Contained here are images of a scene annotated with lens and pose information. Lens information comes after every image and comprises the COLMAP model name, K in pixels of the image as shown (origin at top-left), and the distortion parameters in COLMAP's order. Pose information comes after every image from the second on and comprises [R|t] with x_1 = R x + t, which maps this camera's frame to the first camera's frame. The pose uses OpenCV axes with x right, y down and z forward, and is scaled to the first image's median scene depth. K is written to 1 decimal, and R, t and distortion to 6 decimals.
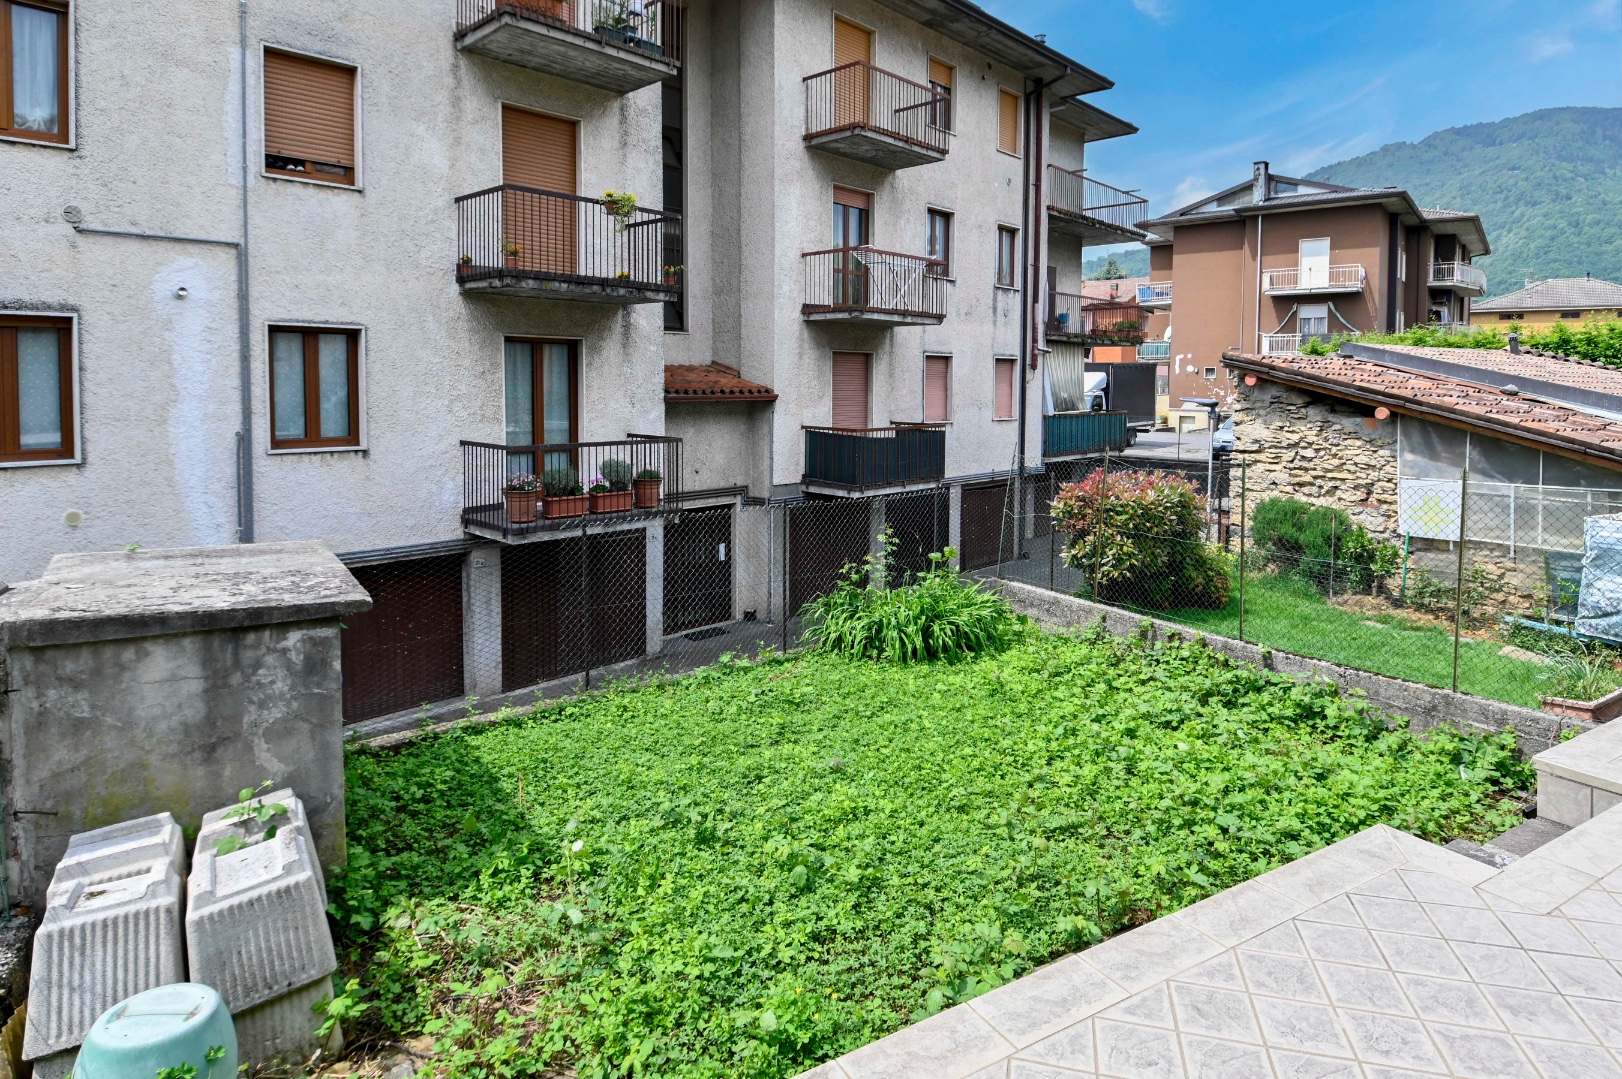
lens RADIAL K [[860.5, 0, 808.4], [0, 860.5, 437.6], [0, 0, 1]] dist [0.001464, -0.009621]
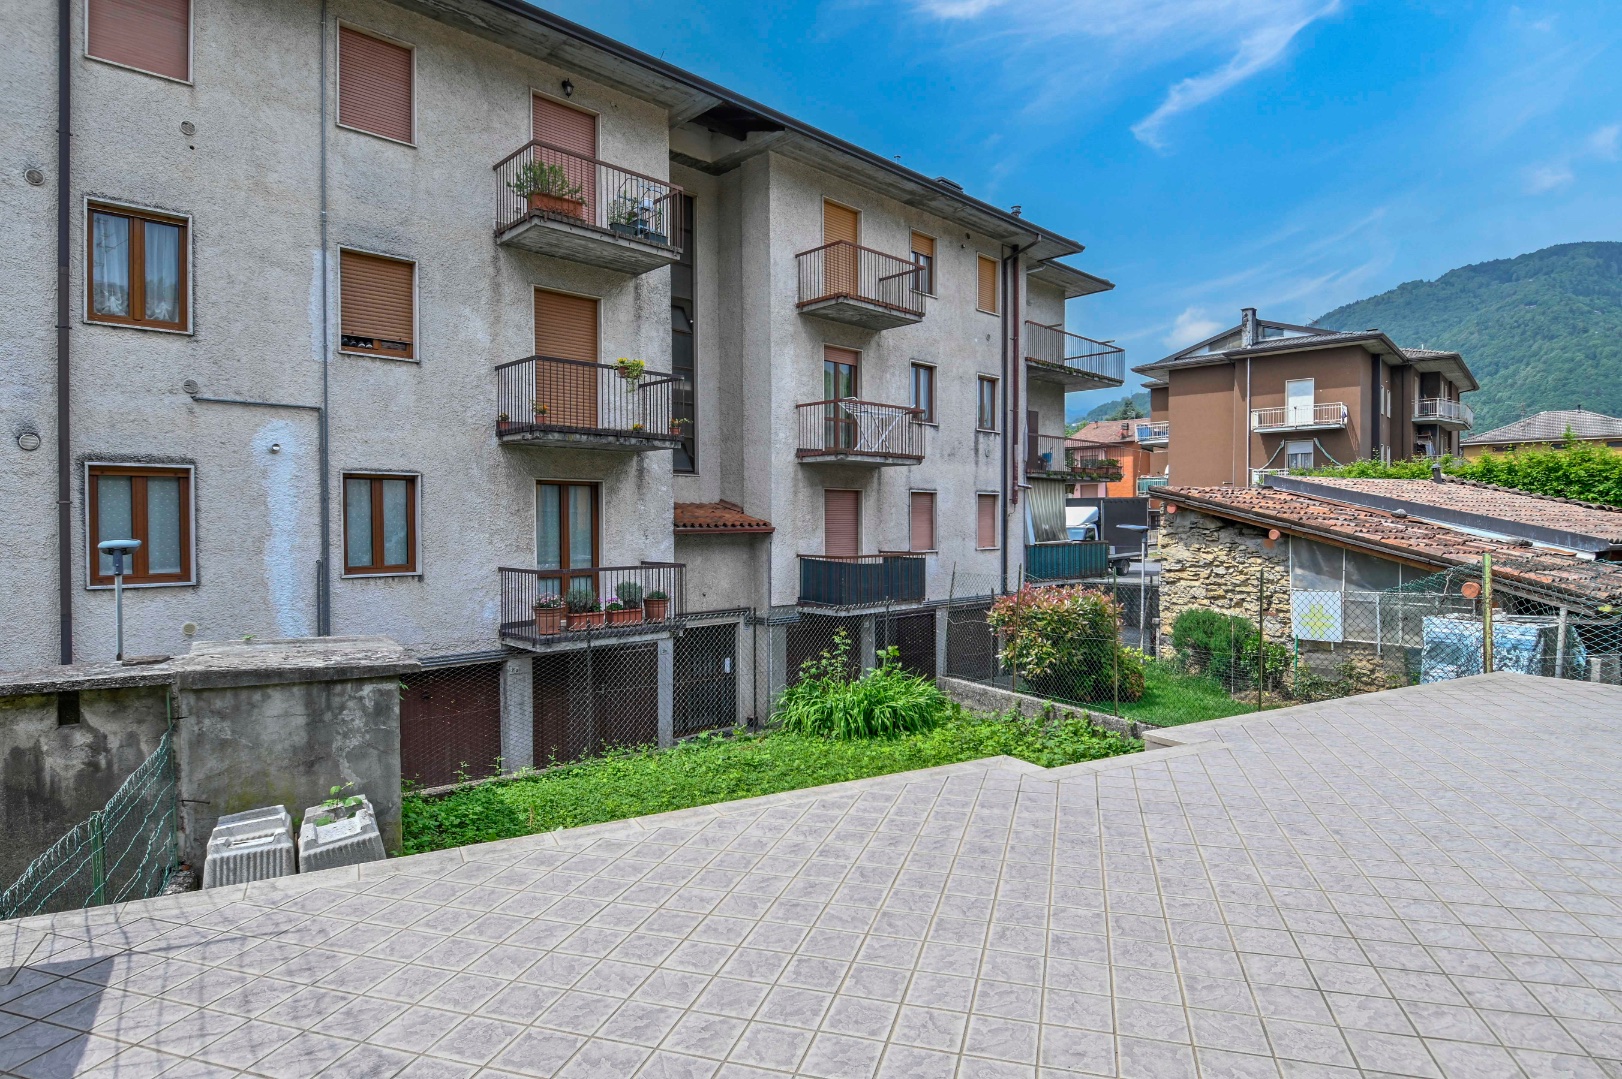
lens RADIAL K [[852.6, 0, 830.6], [0, 852.6, 547.3], [0, 0, 1]] dist [0.014695, -0.024405]
pose [[0.999475, -0.011502, -0.030276, 0.085181], [0.010393, 0.999278, -0.036541, 0.022027], [0.030674, 0.036207, 0.998873, -0.158749]]
